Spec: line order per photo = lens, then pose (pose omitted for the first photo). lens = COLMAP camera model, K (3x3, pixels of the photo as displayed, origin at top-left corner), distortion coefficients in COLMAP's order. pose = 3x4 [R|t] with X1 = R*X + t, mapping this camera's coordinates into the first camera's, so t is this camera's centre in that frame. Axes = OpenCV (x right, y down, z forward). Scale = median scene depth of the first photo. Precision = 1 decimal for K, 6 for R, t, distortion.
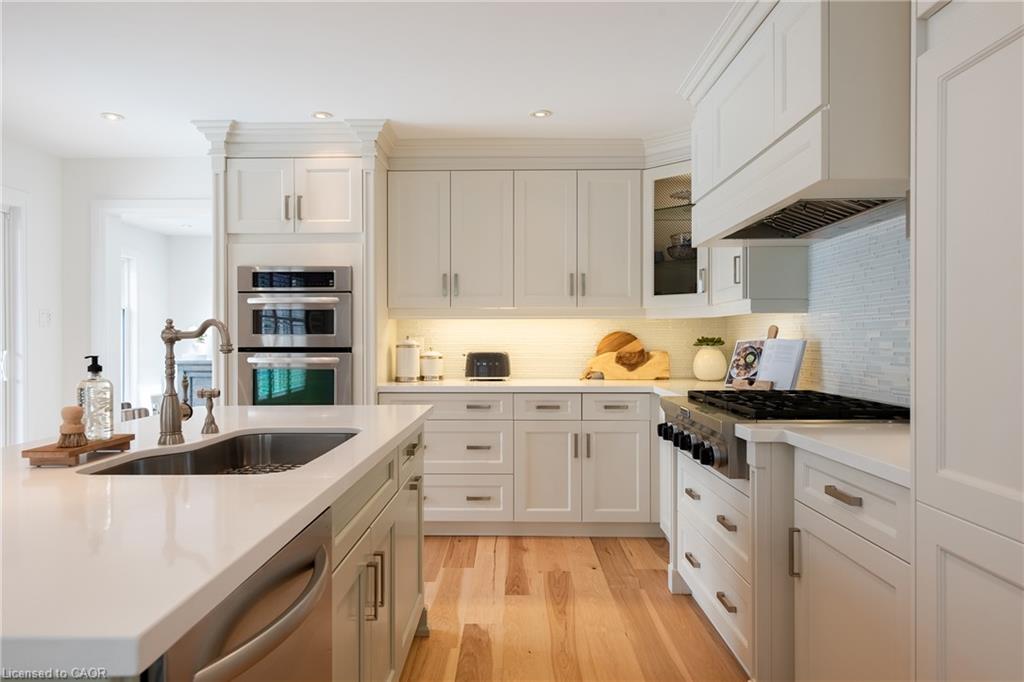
lens RADIAL K [[678.6, 0, 512.1], [0, 678.6, 342.8], [0, 0, 1]] dist [0.011272, -0.000265]
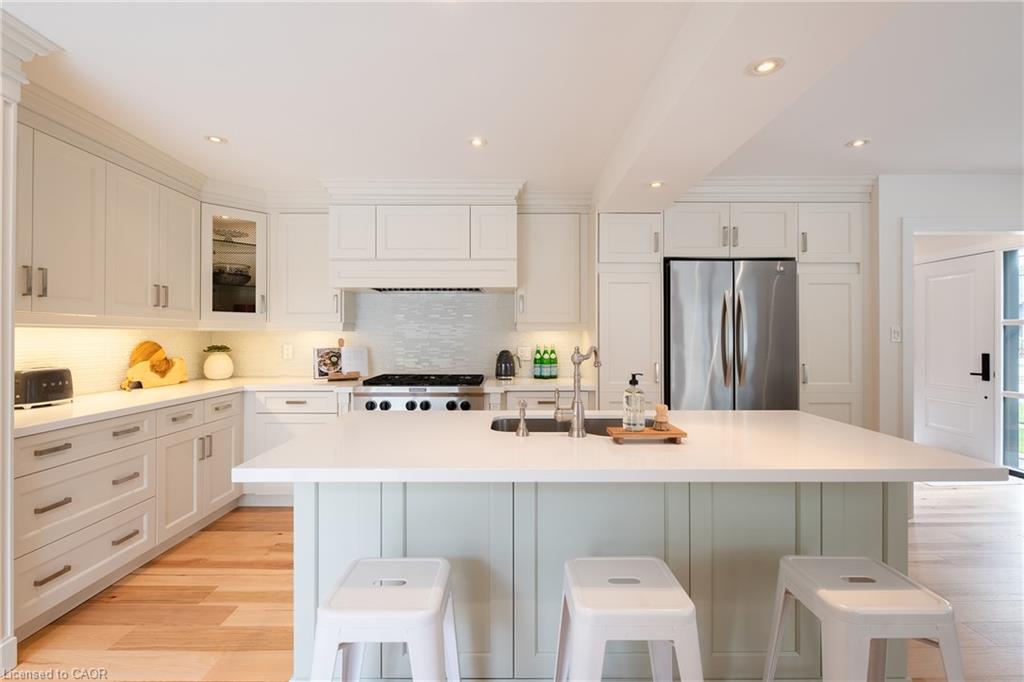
lens RADIAL K [[461.3, 0, 512.1], [0, 461.3, 335.4], [0, 0, 1]] dist [0.003370, -0.001102]
pose [[-0.009616, 0.002481, 0.999951, -0.636354], [0.003733, 0.999990, -0.002445, -0.024588], [-0.999947, 0.003709, -0.009625, 0.506684]]
